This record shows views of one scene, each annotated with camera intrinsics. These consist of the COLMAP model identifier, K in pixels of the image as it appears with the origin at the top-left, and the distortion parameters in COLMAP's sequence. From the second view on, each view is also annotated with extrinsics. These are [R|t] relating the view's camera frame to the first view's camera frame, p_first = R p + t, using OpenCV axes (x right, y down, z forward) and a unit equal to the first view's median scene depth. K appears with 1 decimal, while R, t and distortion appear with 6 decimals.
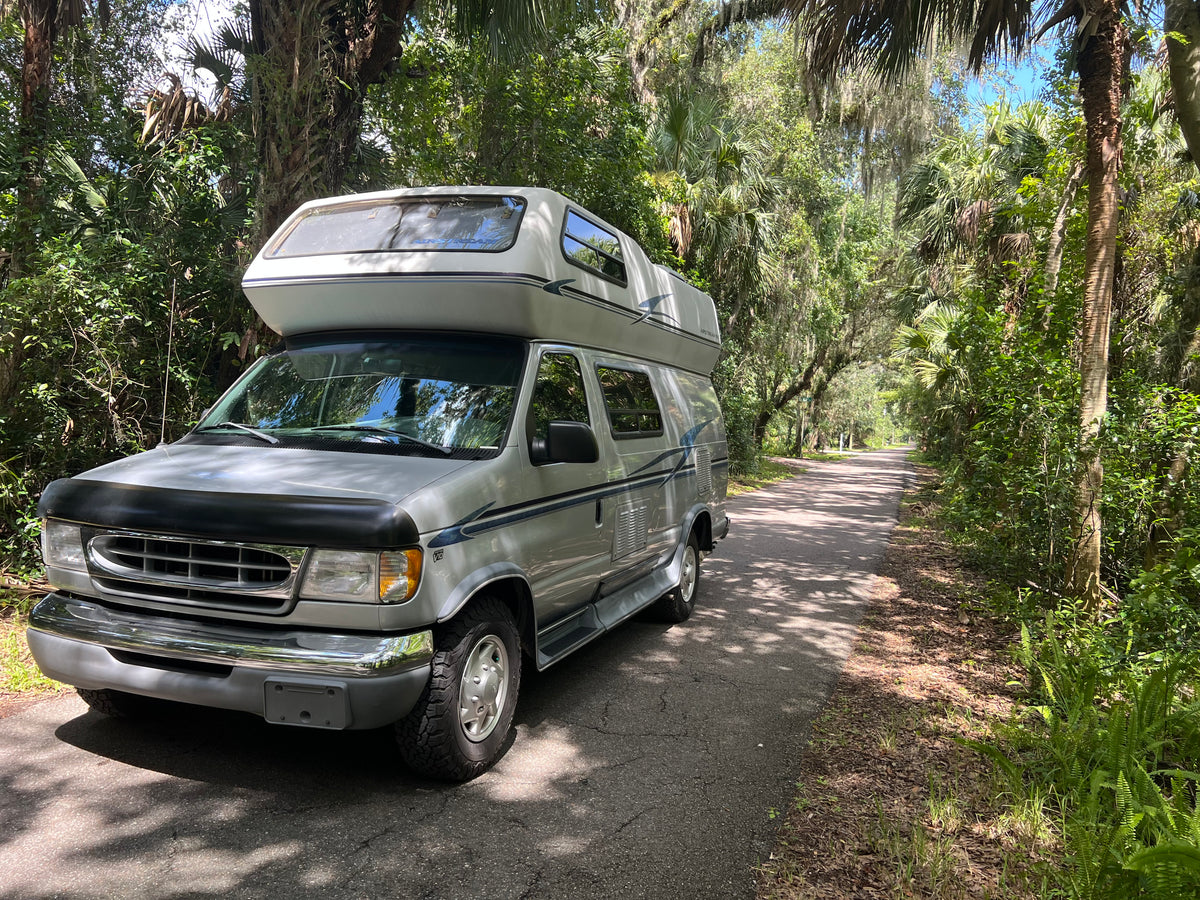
lens RADIAL K [[895.4, 0, 620.4], [0, 895.4, 448.1], [0, 0, 1]] dist [0.029585, 0.000692]
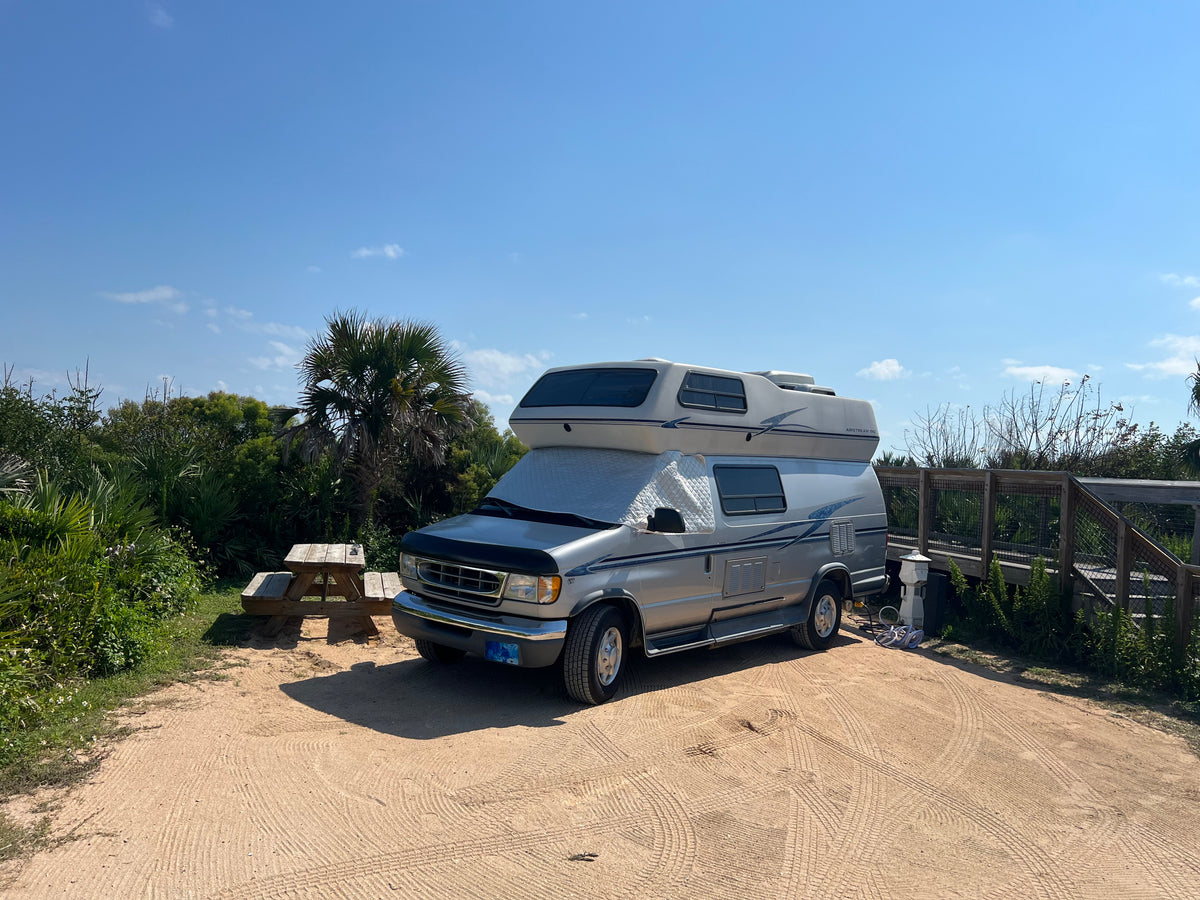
lens RADIAL K [[945.5, 0, 620.5], [0, 945.5, 454.5], [0, 0, 1]] dist [0.024711, -0.002001]
pose [[0.926777, 0.003635, -0.375594, 0.649954], [-0.020935, 0.998899, -0.041990, -0.066722], [0.375028, 0.046778, 0.925833, -0.832236]]
